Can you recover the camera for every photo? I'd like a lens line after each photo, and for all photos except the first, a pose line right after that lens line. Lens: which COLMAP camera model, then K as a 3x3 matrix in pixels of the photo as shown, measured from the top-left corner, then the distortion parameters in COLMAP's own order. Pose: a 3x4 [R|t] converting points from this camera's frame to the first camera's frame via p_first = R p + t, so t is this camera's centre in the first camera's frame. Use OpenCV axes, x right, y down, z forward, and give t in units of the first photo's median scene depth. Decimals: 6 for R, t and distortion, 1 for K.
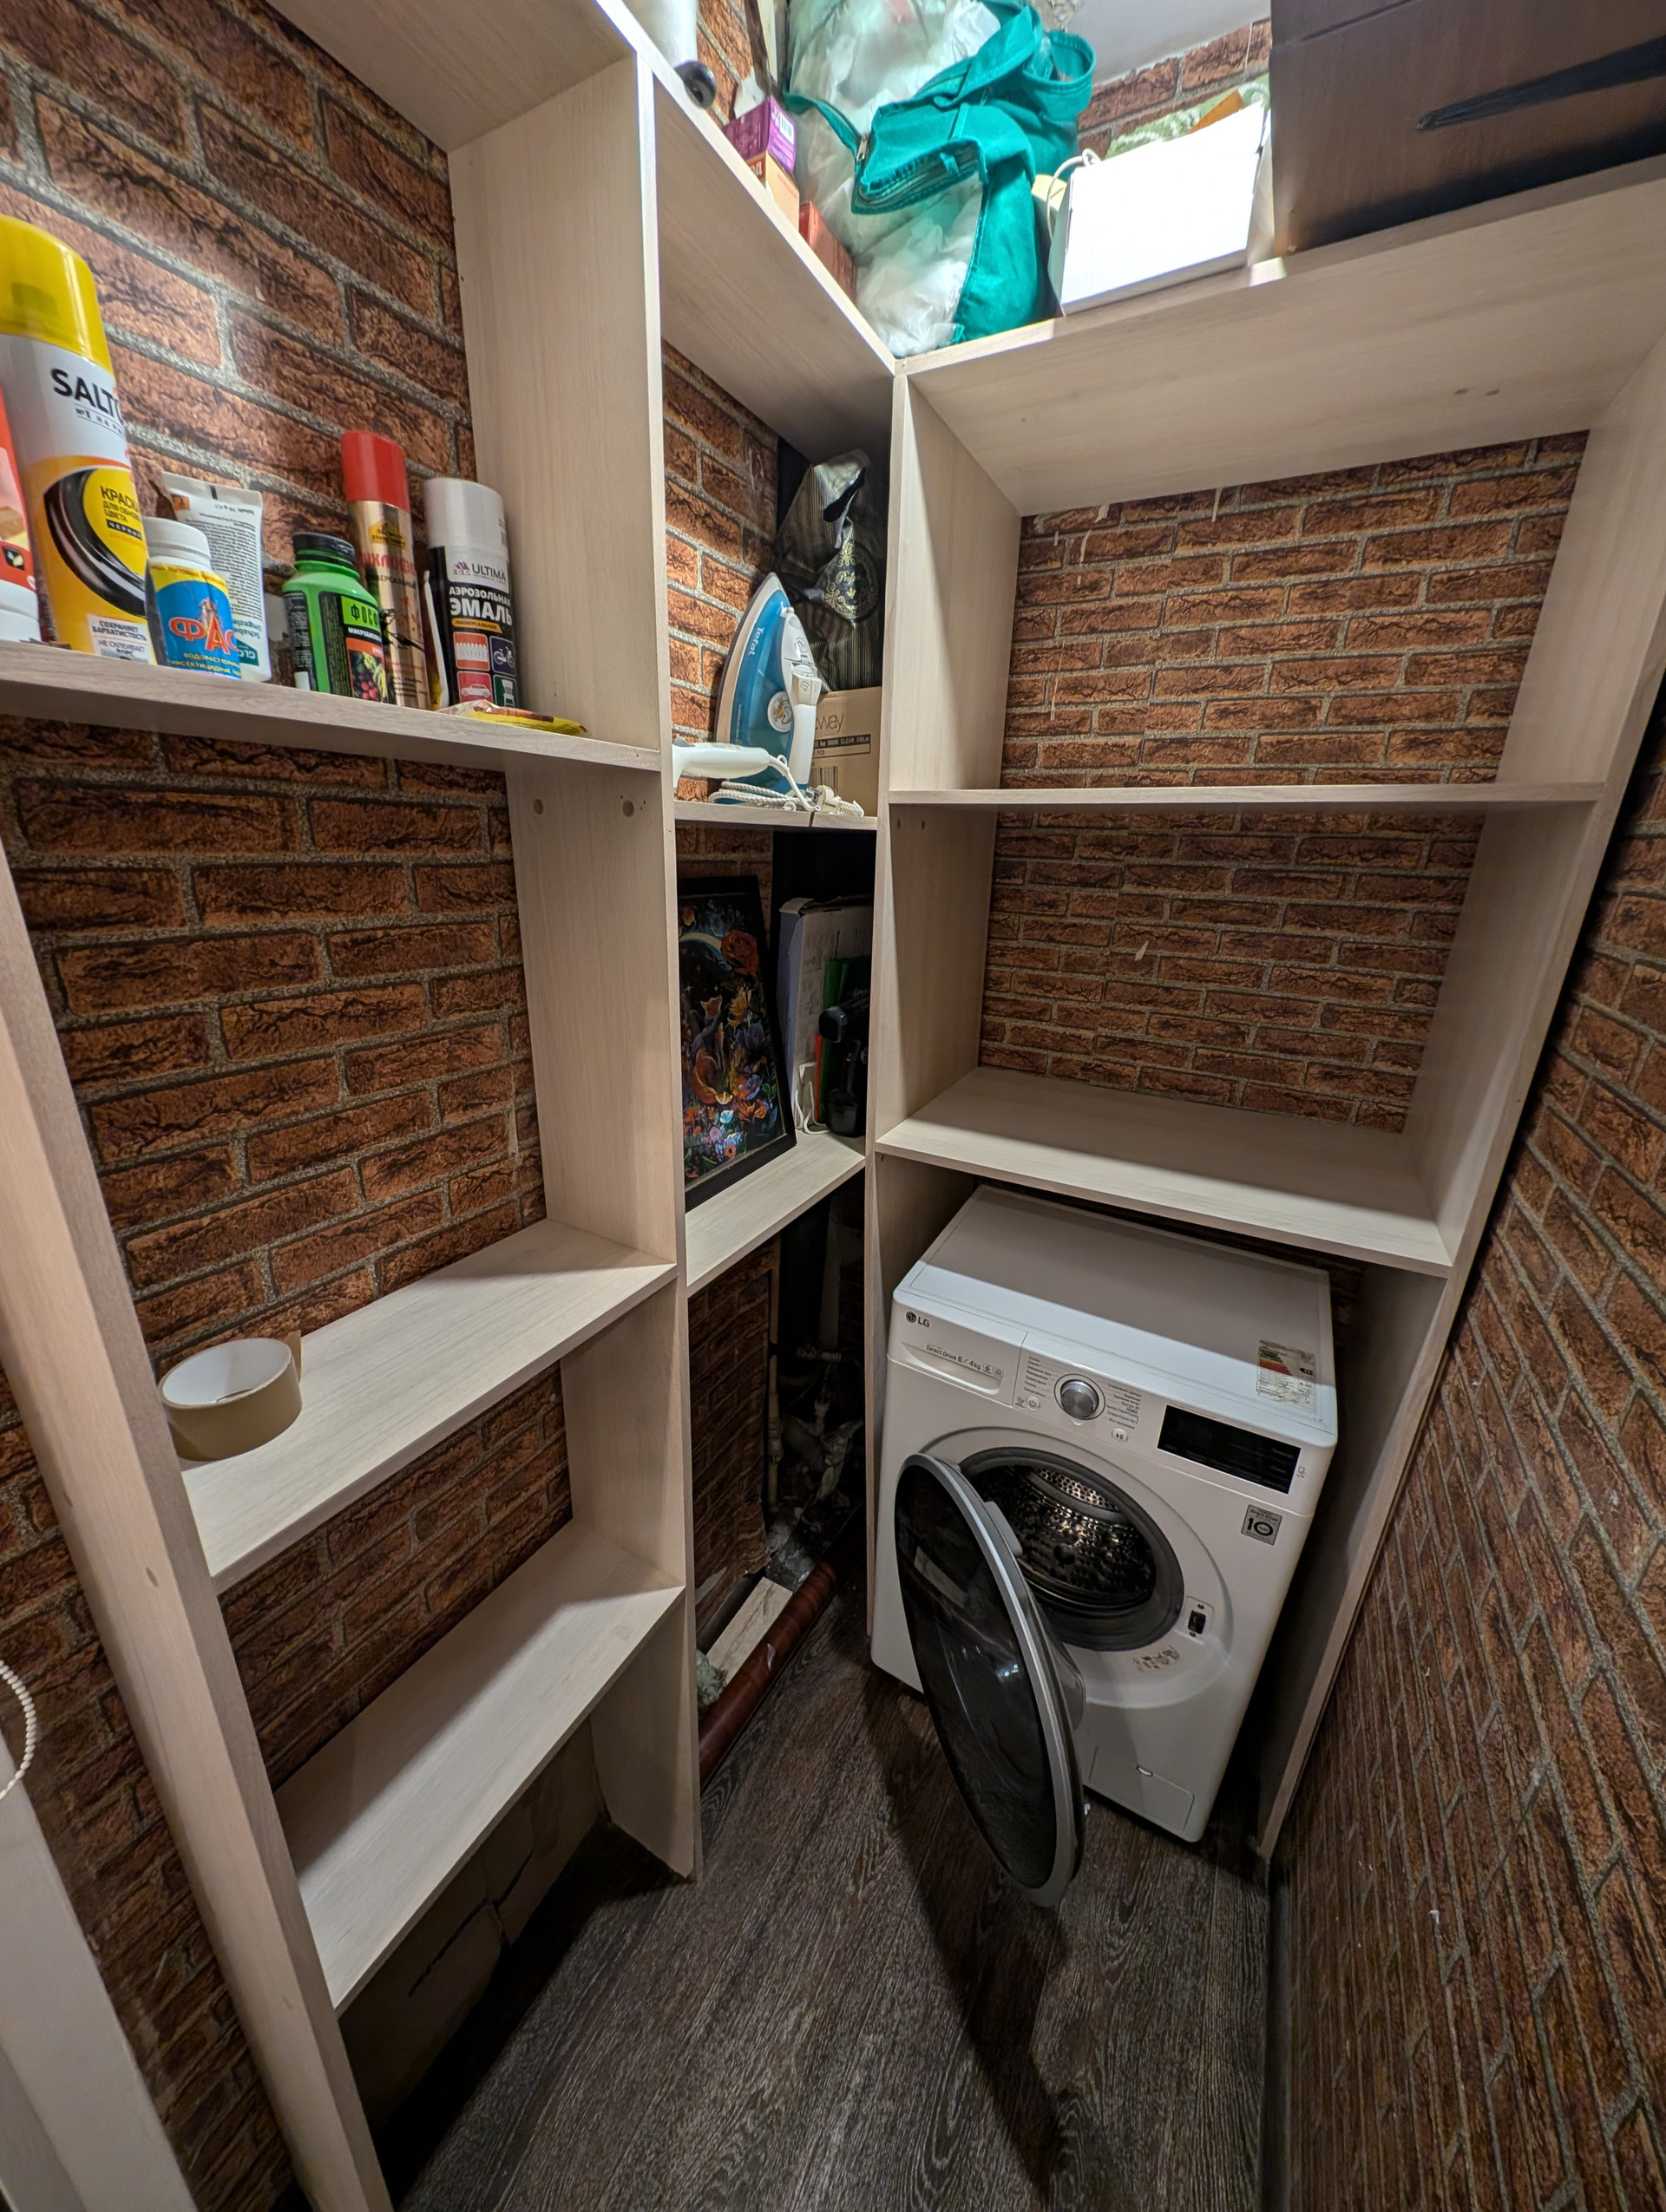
lens RADIAL K [[787.6, 0, 814.2], [0, 787.6, 1111.1], [0, 0, 1]] dist [0.000019, -0.000881]
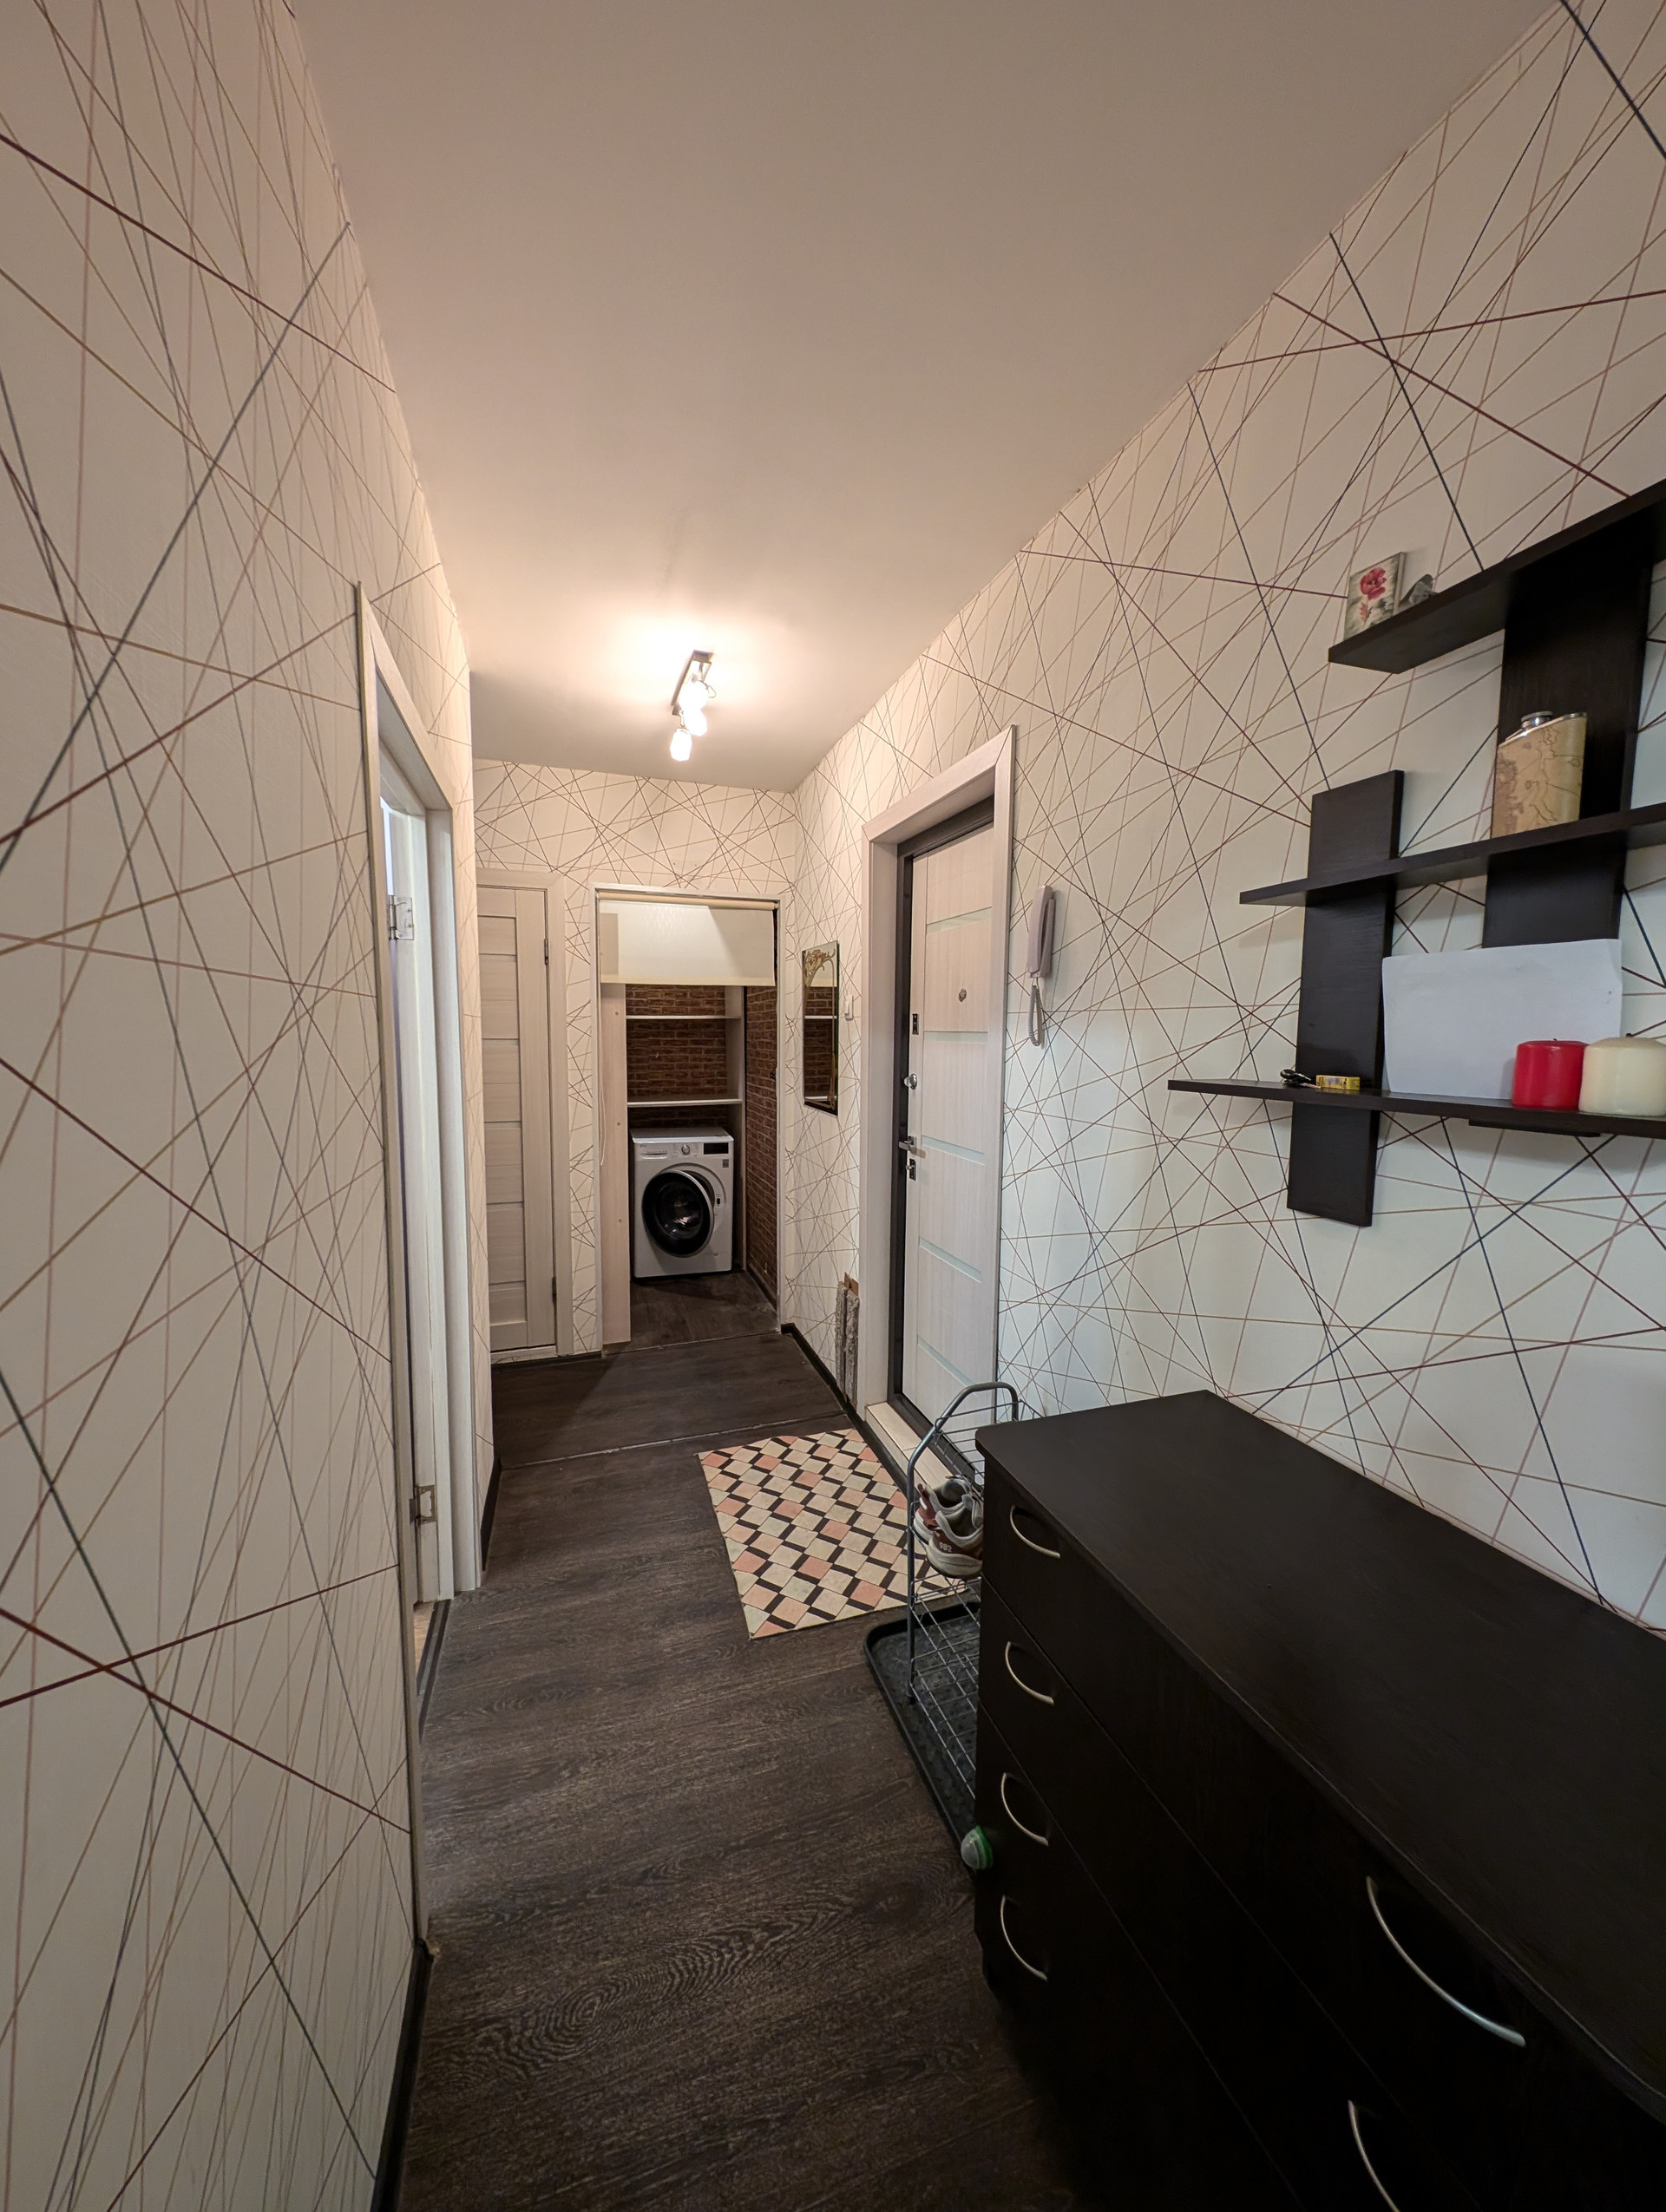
lens RADIAL K [[787.6, 0, 841.1], [0, 787.6, 1105.6], [0, 0, 1]] dist [0.000019, -0.000881]
pose [[0.659711, -0.095832, 0.745384, -1.903248], [0.254177, 0.961838, -0.101301, 0.653540], [-0.707231, 0.256289, 0.658893, -2.078159]]
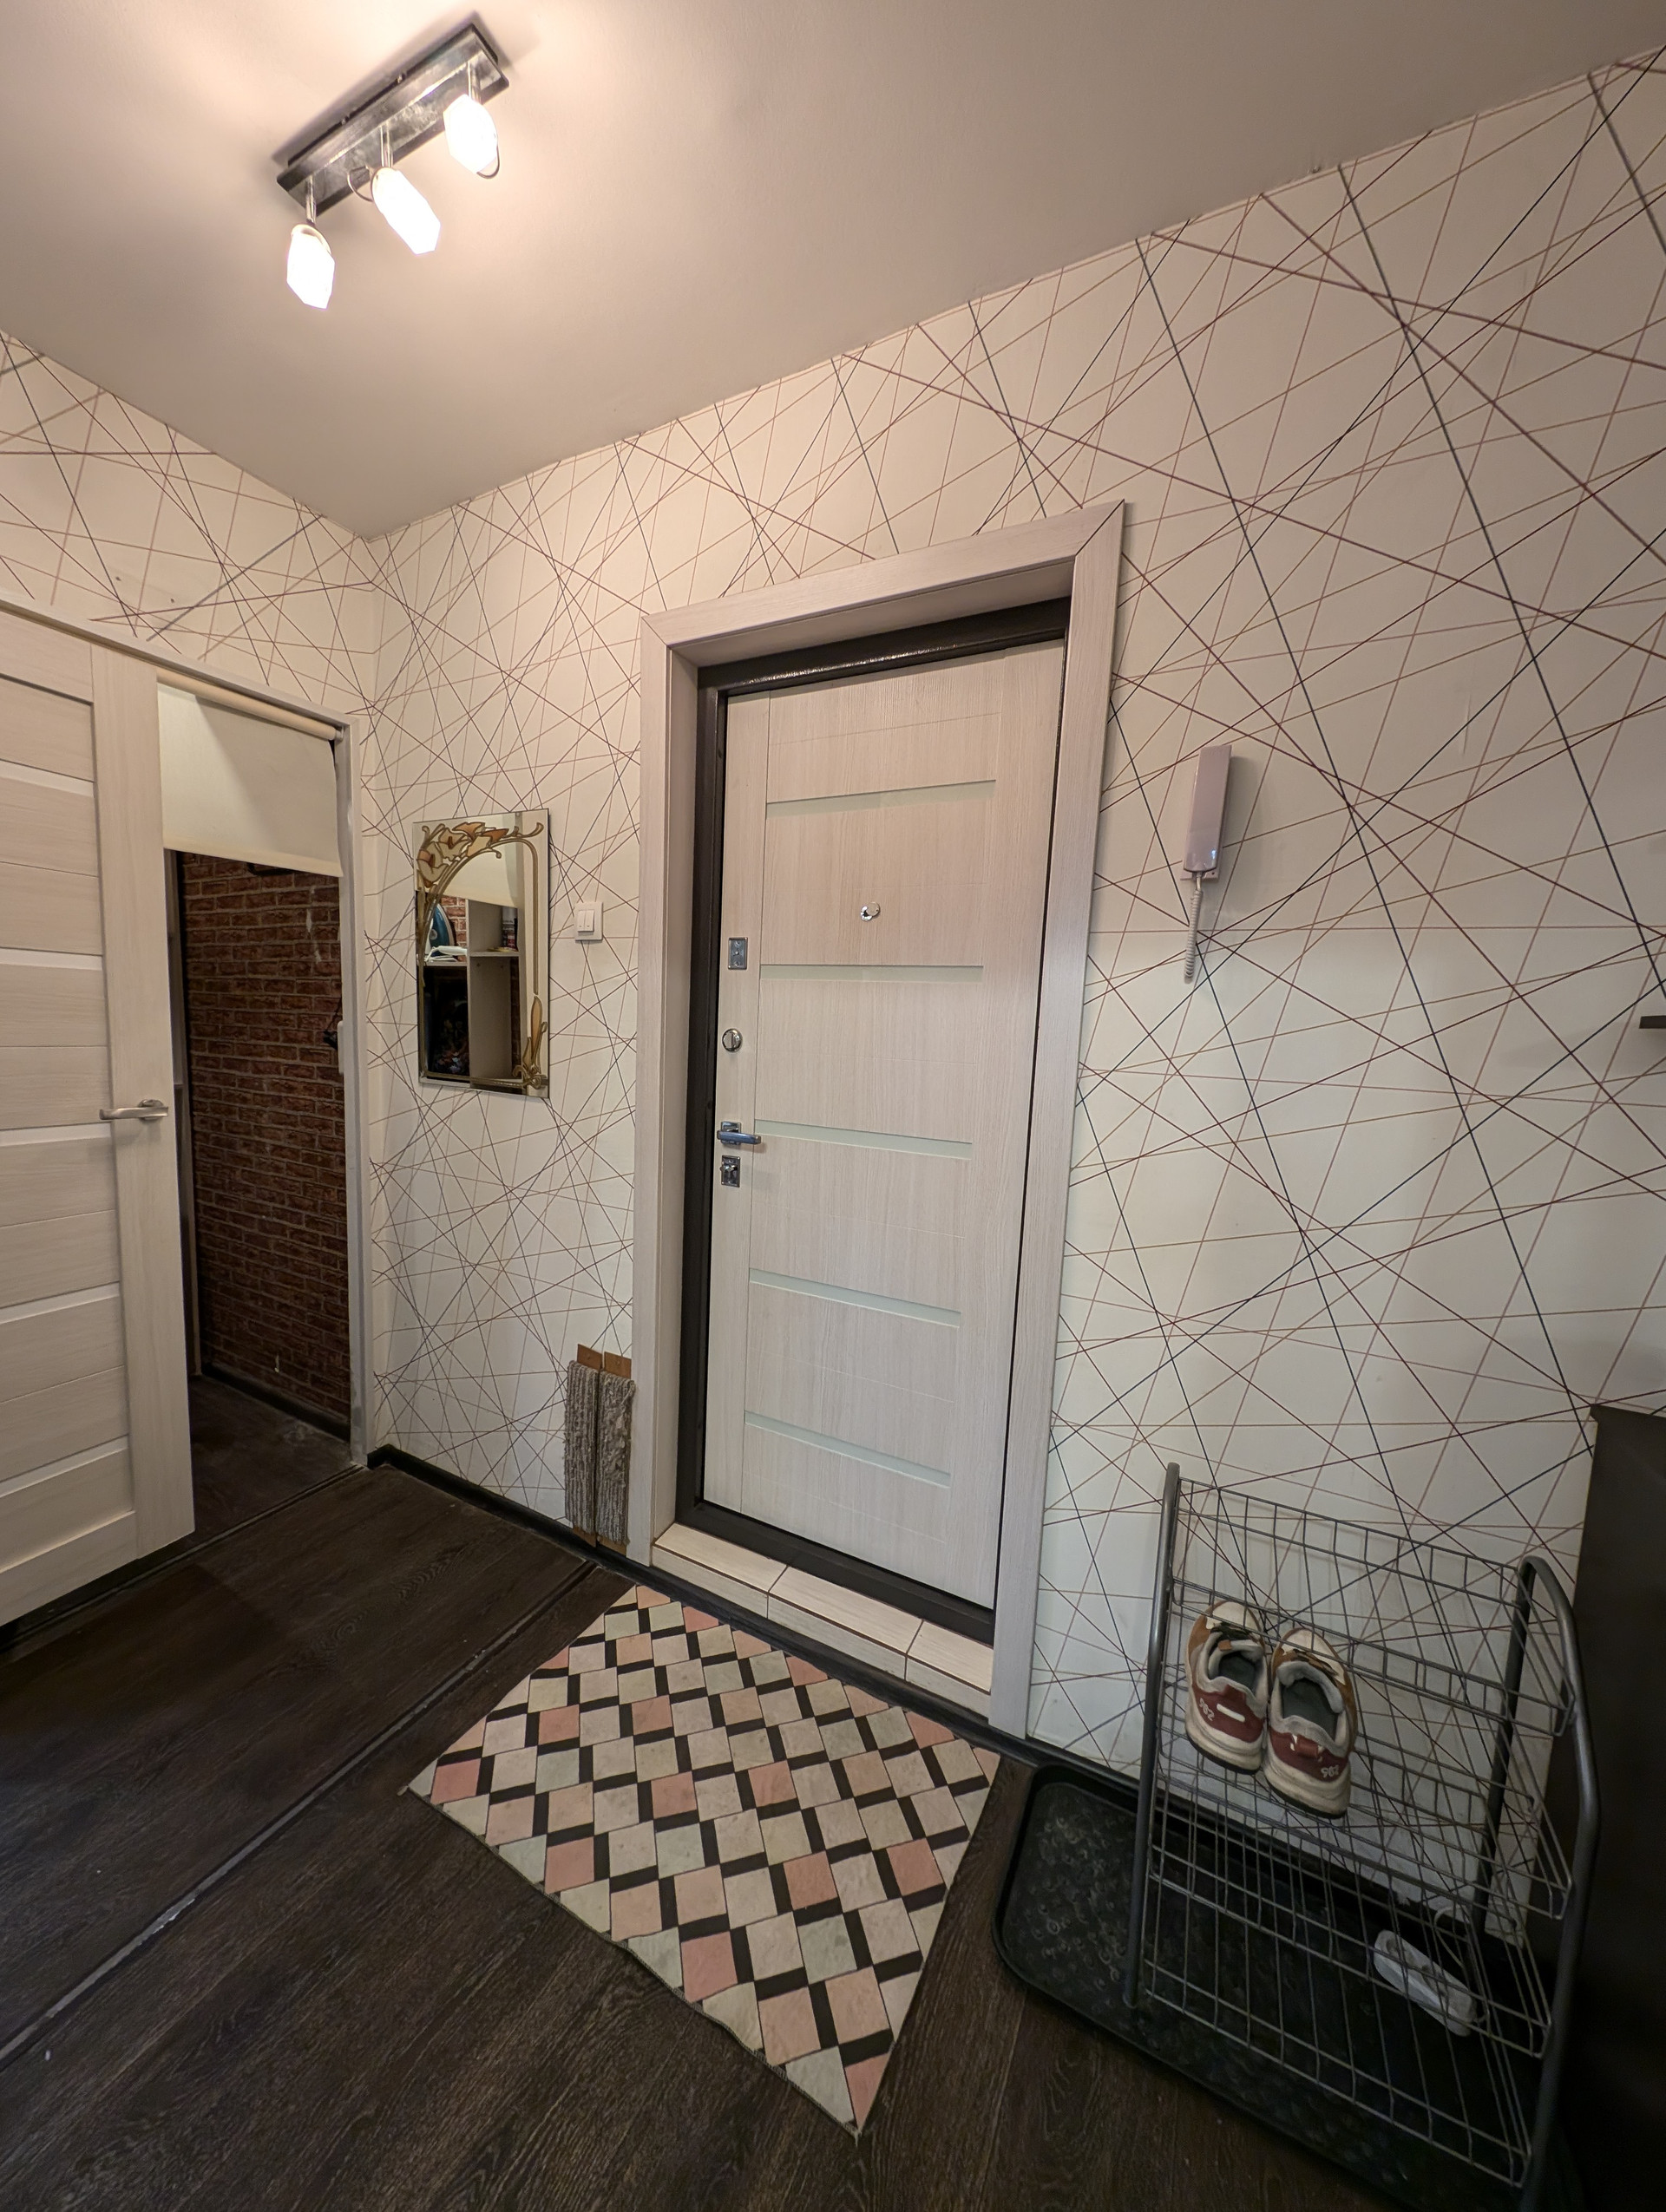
lens RADIAL K [[787.6, 0, 834.4], [0, 787.6, 1106.7], [0, 0, 1]] dist [0.000019, -0.000881]
pose [[-0.038975, -0.136940, 0.989812, -1.600793], [0.281682, 0.948887, 0.142370, 0.385327], [-0.958716, 0.284361, 0.001591, -0.958971]]
